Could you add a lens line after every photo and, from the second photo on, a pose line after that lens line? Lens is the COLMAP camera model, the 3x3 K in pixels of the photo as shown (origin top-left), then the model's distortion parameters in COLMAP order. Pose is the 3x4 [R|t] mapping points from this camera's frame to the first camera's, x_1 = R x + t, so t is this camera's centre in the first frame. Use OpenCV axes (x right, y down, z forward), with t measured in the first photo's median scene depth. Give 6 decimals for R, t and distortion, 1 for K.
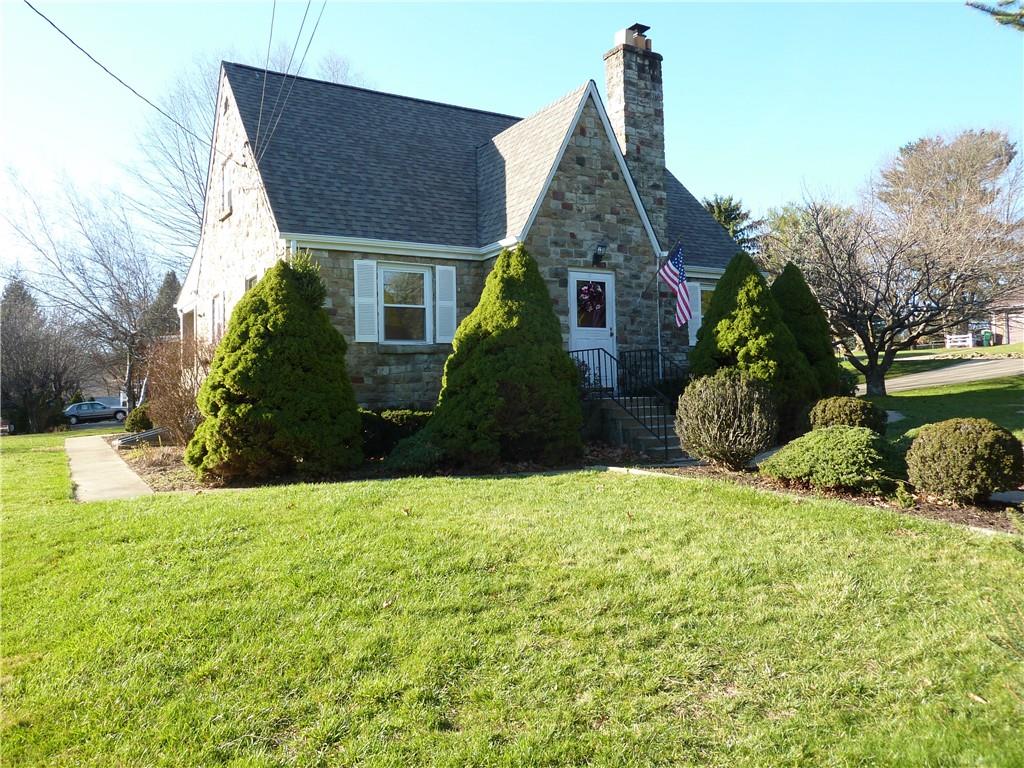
lens RADIAL K [[767.9, 0, 512.0], [0, 767.9, 384.0], [0, 0, 1]] dist [-0.026729, -0.011976]
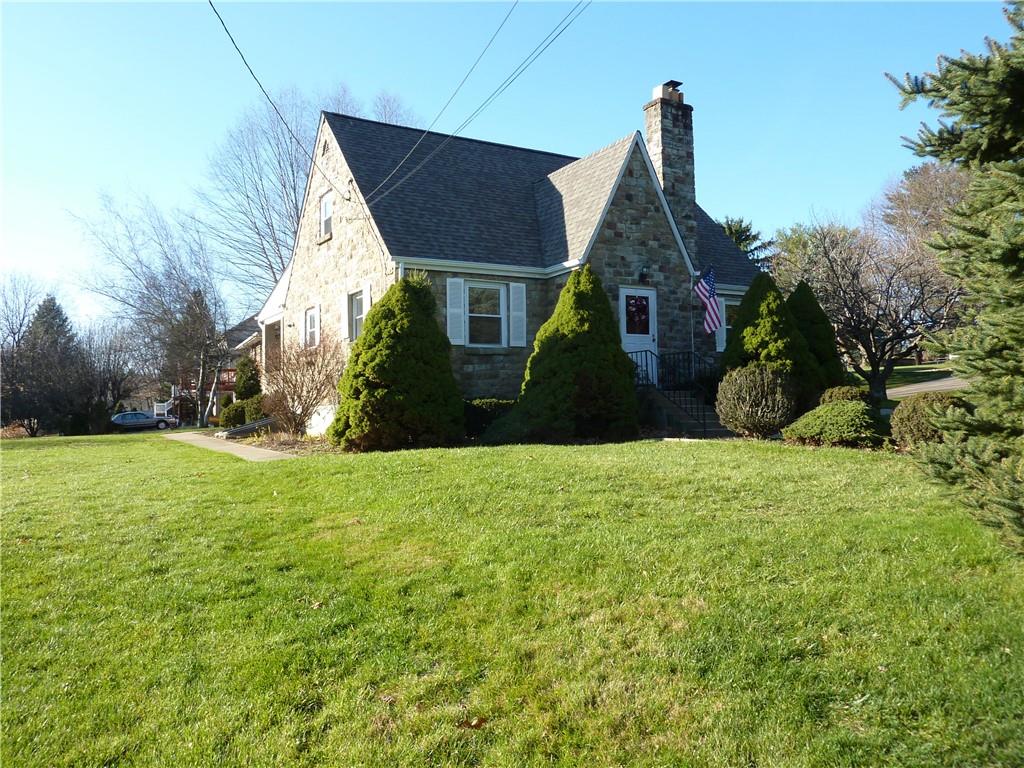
lens RADIAL K [[767.9, 0, 512.0], [0, 767.9, 384.0], [0, 0, 1]] dist [-0.026729, -0.011976]
pose [[0.999951, 0.002888, -0.009510, -0.084152], [-0.003117, 0.999703, -0.024154, 0.035203], [0.009438, 0.024182, 0.999663, -0.210852]]
